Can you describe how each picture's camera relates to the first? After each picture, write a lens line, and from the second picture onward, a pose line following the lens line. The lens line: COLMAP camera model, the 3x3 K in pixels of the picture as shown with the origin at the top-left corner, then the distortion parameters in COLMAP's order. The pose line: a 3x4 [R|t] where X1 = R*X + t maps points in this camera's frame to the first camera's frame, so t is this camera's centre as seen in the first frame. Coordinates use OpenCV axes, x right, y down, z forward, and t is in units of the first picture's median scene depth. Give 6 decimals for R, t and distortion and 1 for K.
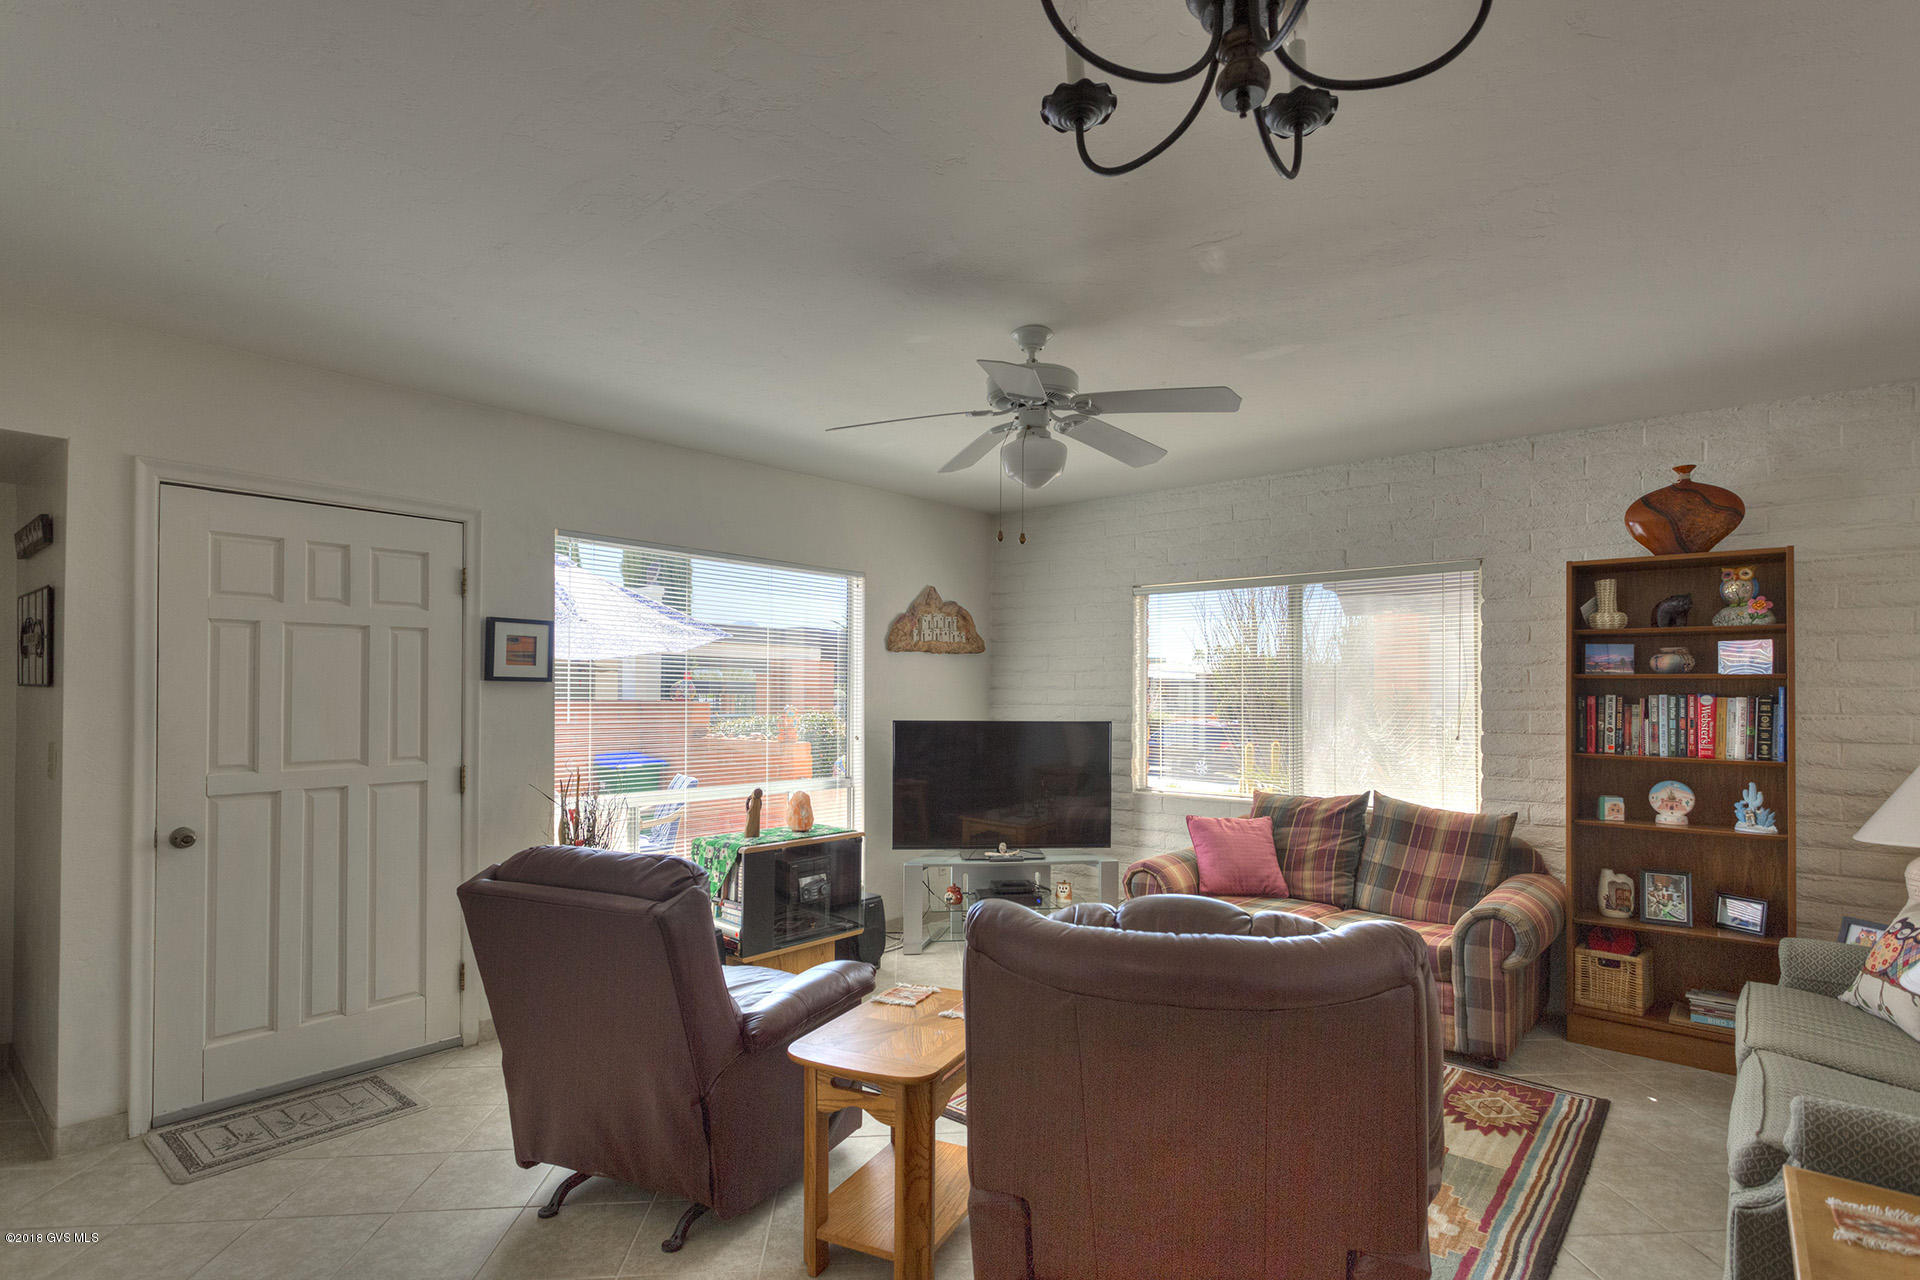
lens RADIAL K [[953.2, 0, 944.5], [0, 953.2, 684.0], [0, 0, 1]] dist [-0.001249, -0.000397]
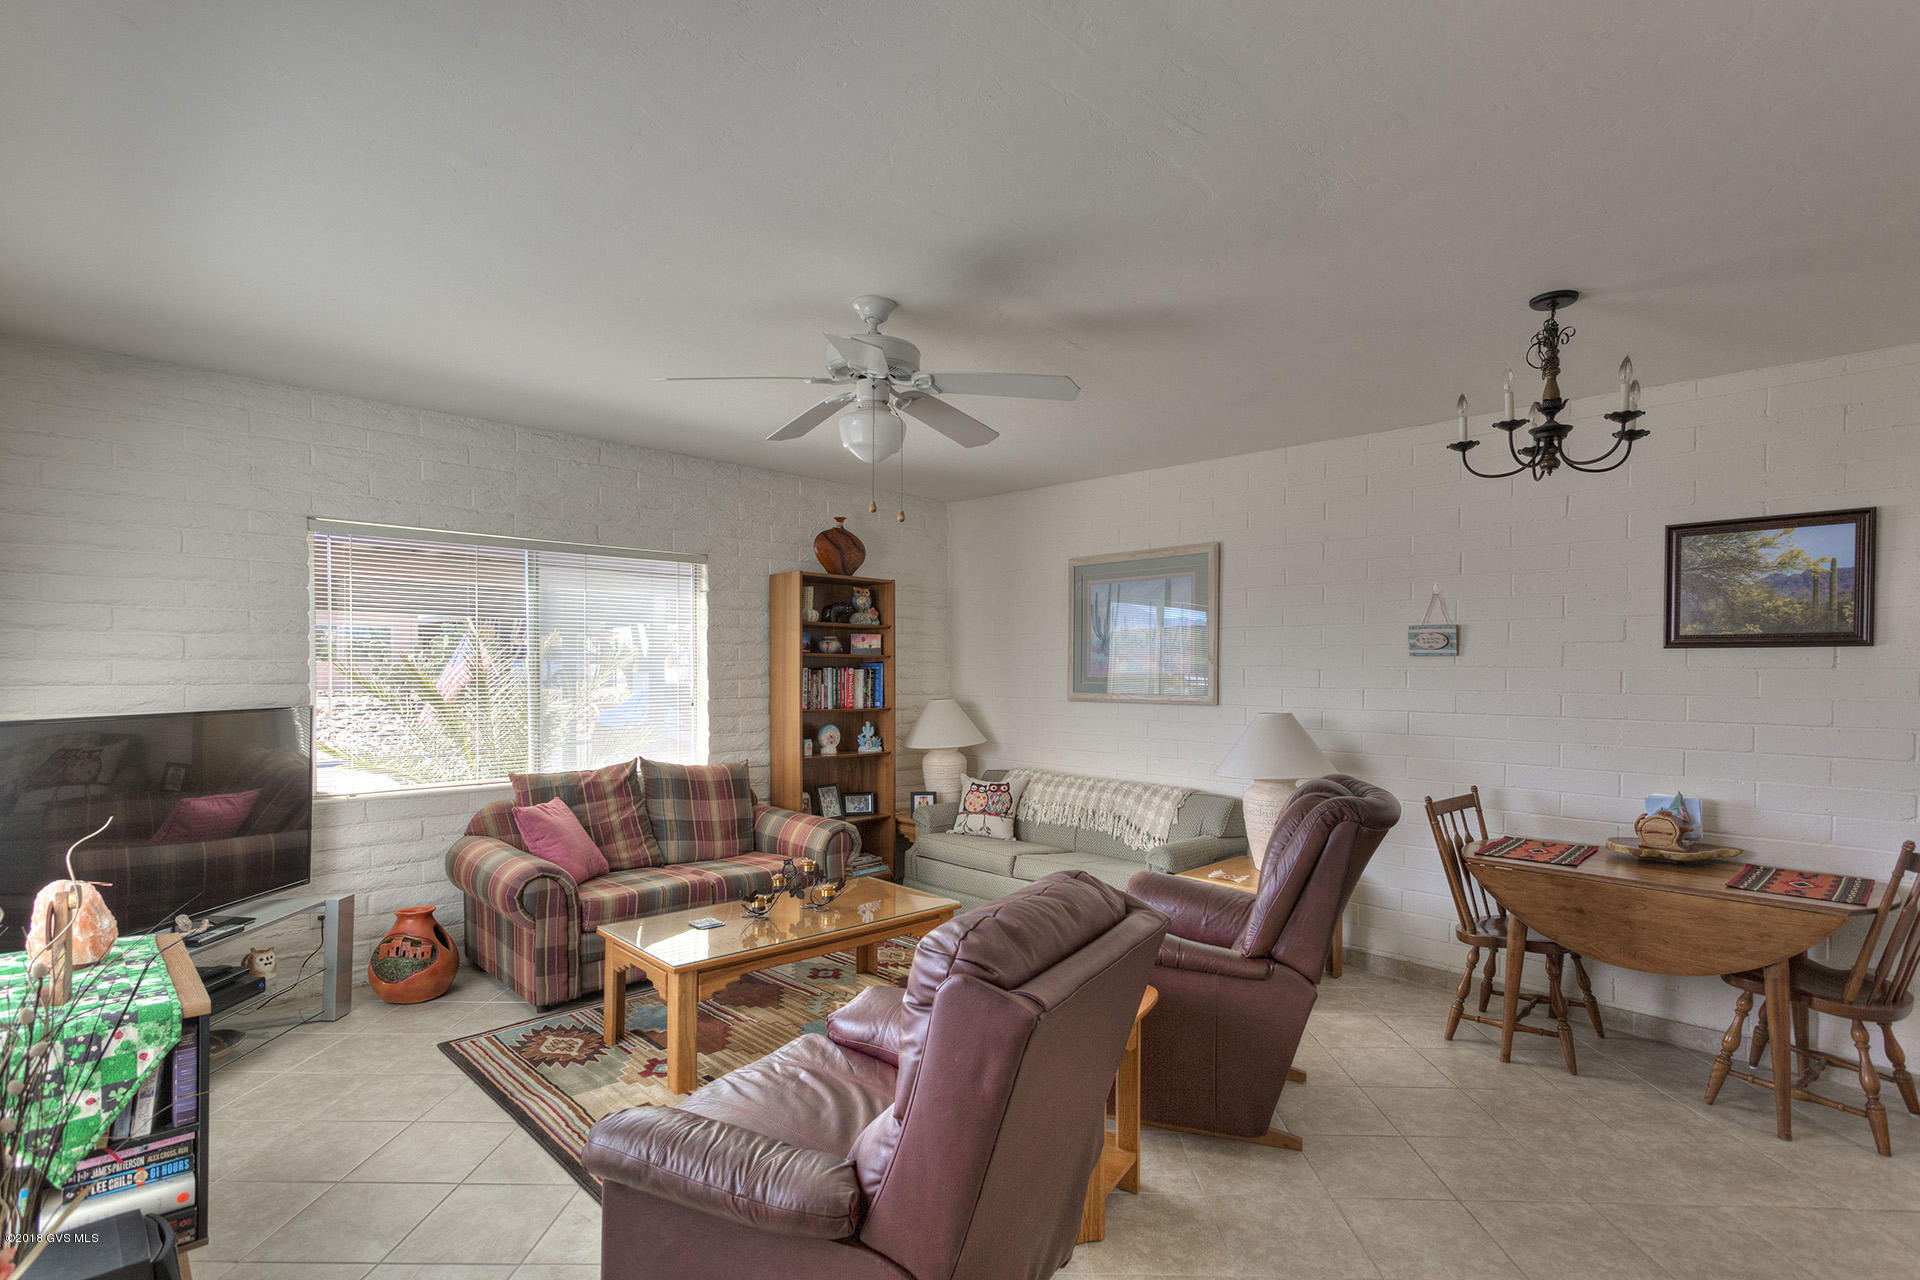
lens RADIAL K [[953.2, 0, 944.5], [0, 953.2, 684.0], [0, 0, 1]] dist [-0.001249, -0.000397]
pose [[0.081821, -0.015827, 0.996521, -0.726949], [-0.010420, 0.999806, 0.016735, 0.010125], [-0.996593, -0.011753, 0.081640, 0.701462]]
